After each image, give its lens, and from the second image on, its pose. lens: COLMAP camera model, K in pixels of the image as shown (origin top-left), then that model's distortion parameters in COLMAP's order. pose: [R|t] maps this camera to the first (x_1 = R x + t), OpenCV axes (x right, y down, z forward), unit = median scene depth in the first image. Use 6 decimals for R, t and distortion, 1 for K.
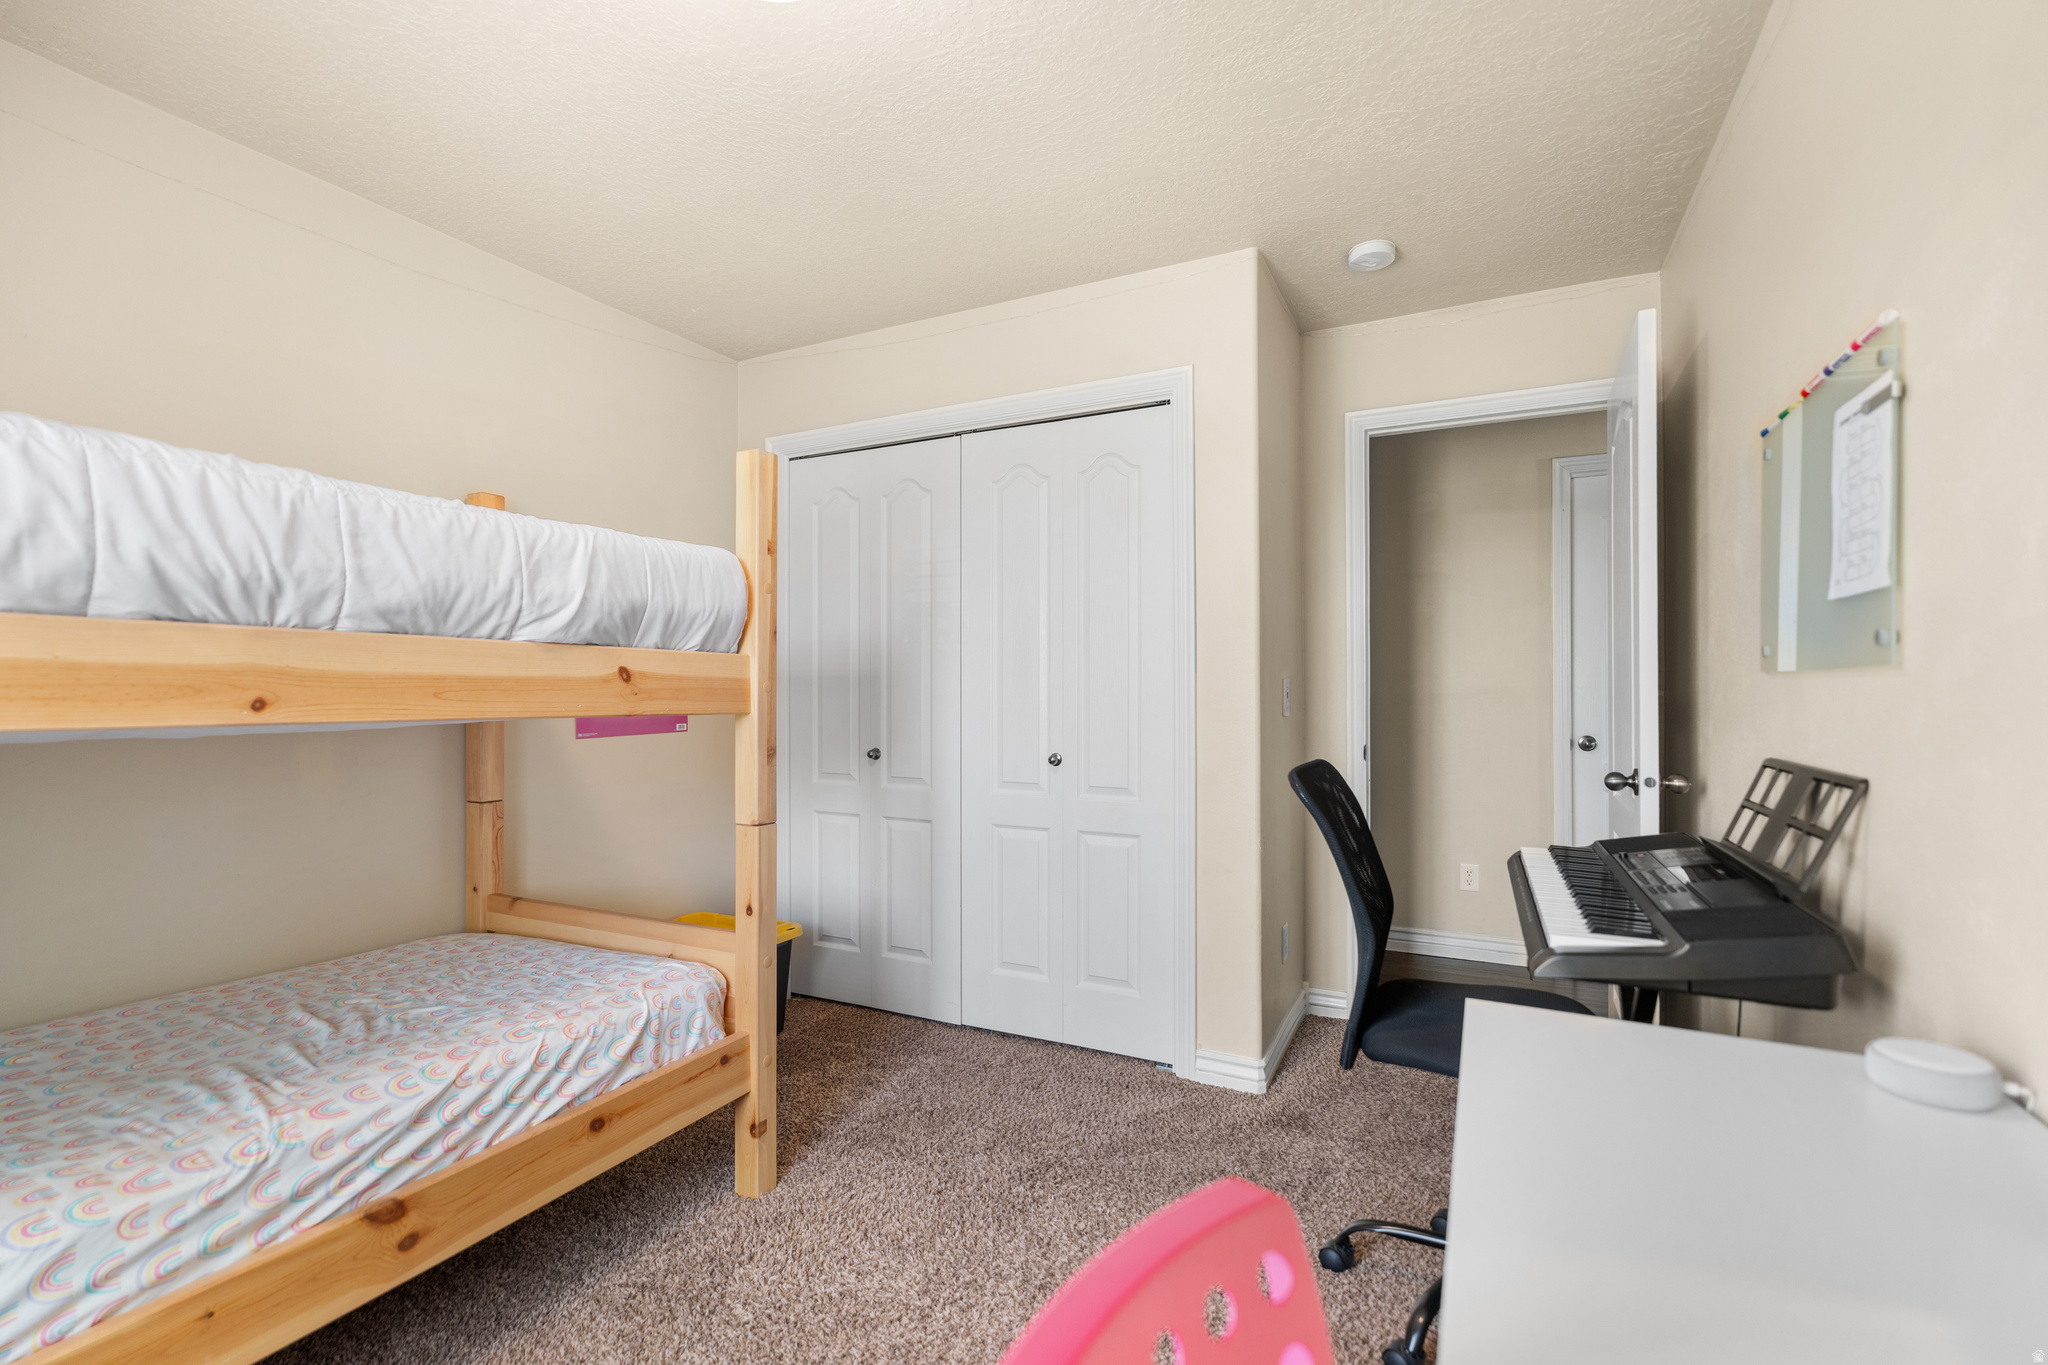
lens RADIAL K [[912.2, 0, 1039.1], [0, 912.2, 686.6], [0, 0, 1]] dist [0.003096, -0.001507]
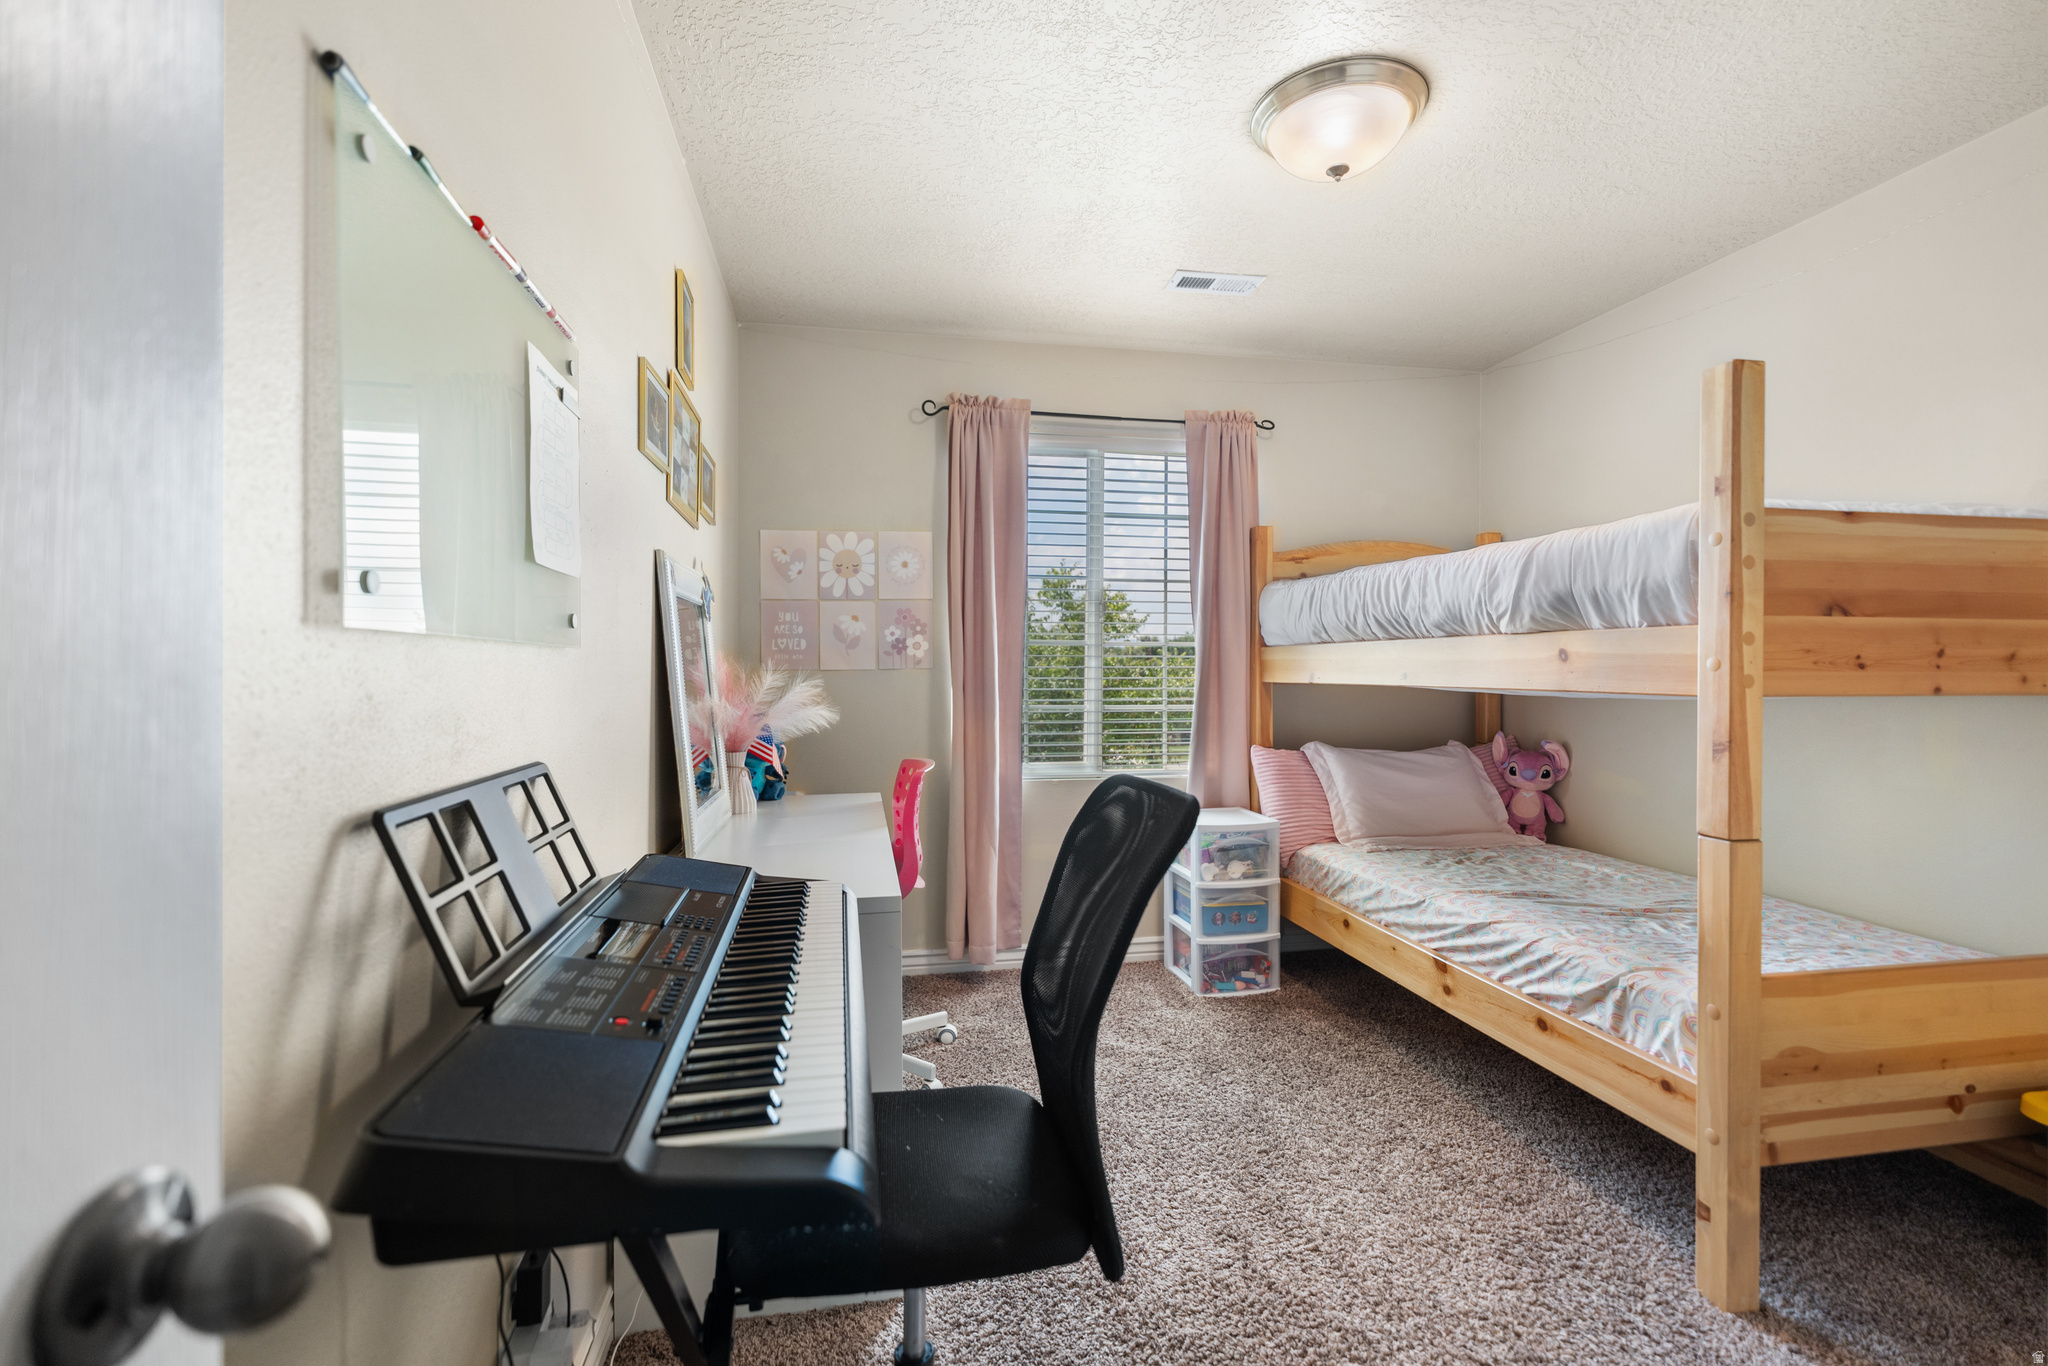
lens RADIAL K [[912.2, 0, 1030.8], [0, 912.2, 679.0], [0, 0, 1]] dist [0.003096, -0.001507]
pose [[-0.801557, 0.006598, -0.597882, 0.828801], [0.004390, 0.999977, 0.005149, 0.008448], [0.597902, 0.001503, -0.801568, 1.642407]]
